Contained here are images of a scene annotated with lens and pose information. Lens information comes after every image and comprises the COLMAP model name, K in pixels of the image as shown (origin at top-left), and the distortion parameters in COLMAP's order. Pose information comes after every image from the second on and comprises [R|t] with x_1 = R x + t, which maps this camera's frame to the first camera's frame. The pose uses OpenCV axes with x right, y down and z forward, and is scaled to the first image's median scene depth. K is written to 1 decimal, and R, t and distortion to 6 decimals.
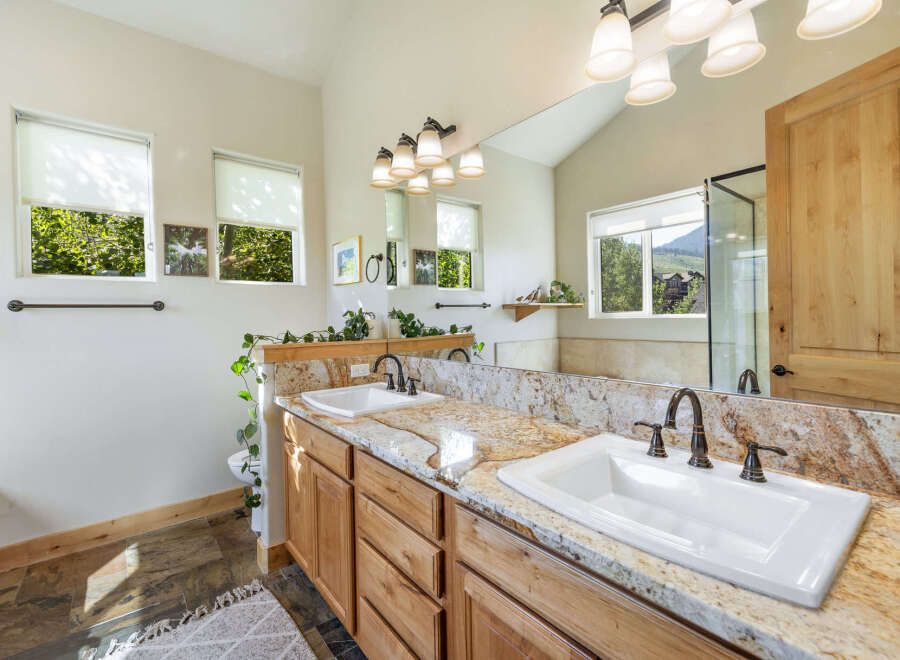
lens RADIAL K [[419.9, 0, 448.6], [0, 419.9, 325.7], [0, 0, 1]] dist [0.008567, 0.000123]
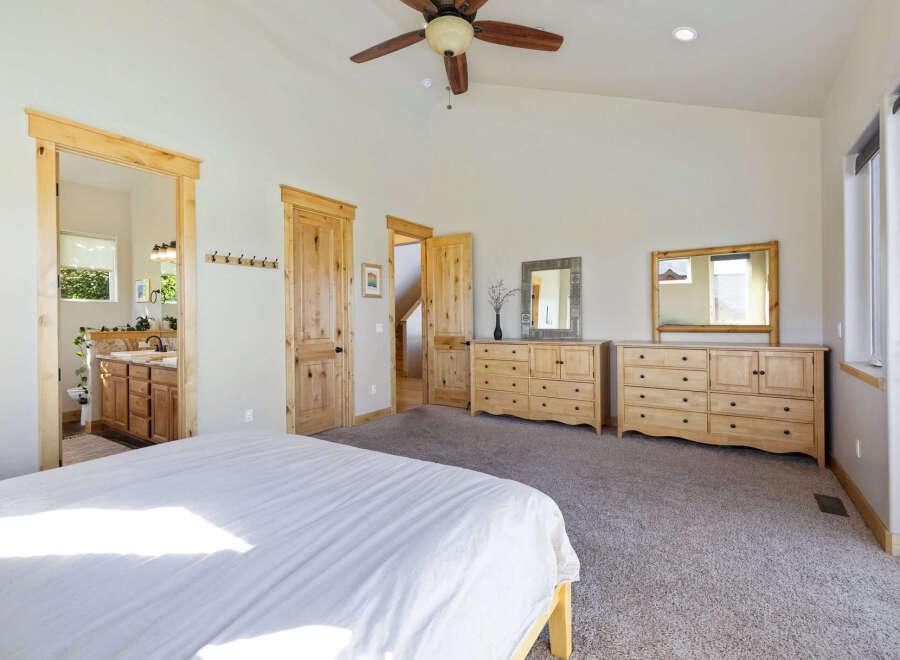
lens RADIAL K [[419.9, 0, 451.3], [0, 419.9, 323.6], [0, 0, 1]] dist [0.008567, 0.000123]
pose [[0.954092, 0.008698, 0.299389, 0.665114], [-0.005397, 0.999915, -0.011851, 0.016511], [-0.299466, 0.009691, 0.954058, -1.591199]]
